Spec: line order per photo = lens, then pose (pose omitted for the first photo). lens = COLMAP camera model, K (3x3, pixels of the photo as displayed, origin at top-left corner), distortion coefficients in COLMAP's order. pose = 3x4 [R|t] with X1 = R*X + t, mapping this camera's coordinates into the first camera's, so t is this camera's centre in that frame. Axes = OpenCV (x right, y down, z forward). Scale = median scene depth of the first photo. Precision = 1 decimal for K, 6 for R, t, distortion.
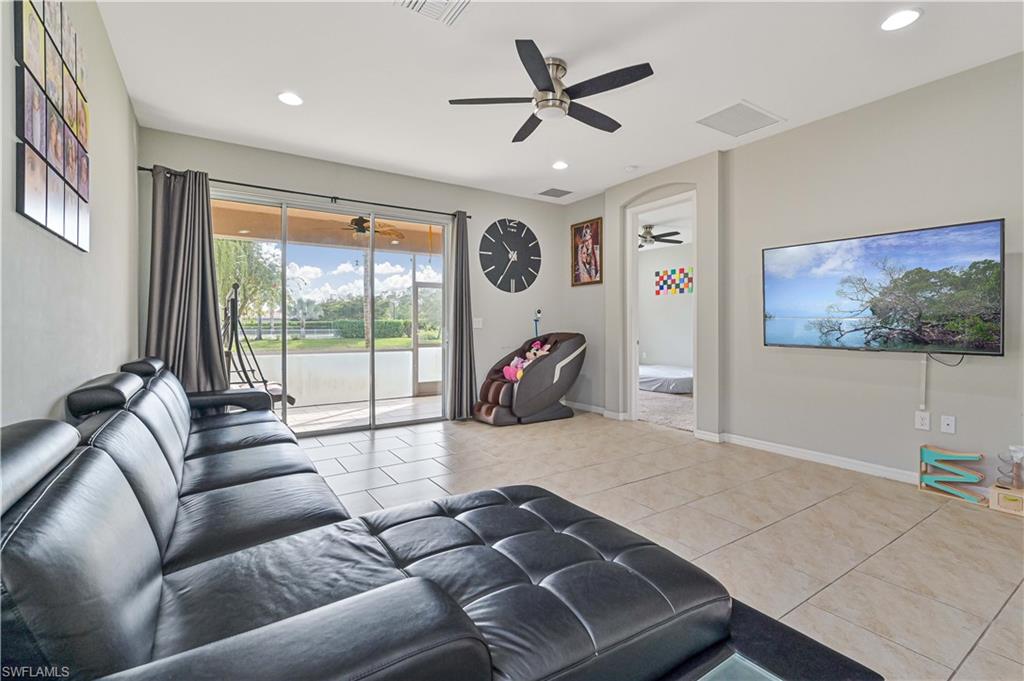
lens RADIAL K [[458.7, 0, 512.6], [0, 458.7, 327.5], [0, 0, 1]] dist [0.001562, 0.000359]
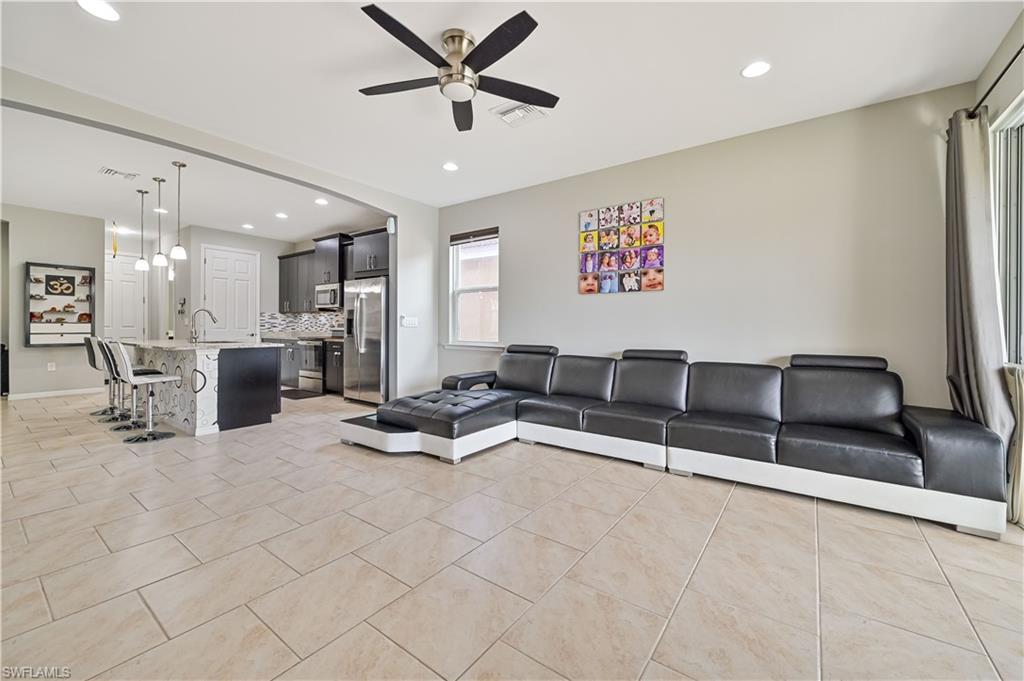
lens RADIAL K [[403.5, 0, 509.3], [0, 403.5, 327.5], [0, 0, 1]] dist [-0.001951, -0.000113]
pose [[-0.939213, -0.006173, -0.343278, 0.139507], [-0.008523, 0.999949, 0.005337, 0.001459], [0.343228, 0.007939, -0.939219, 0.946086]]
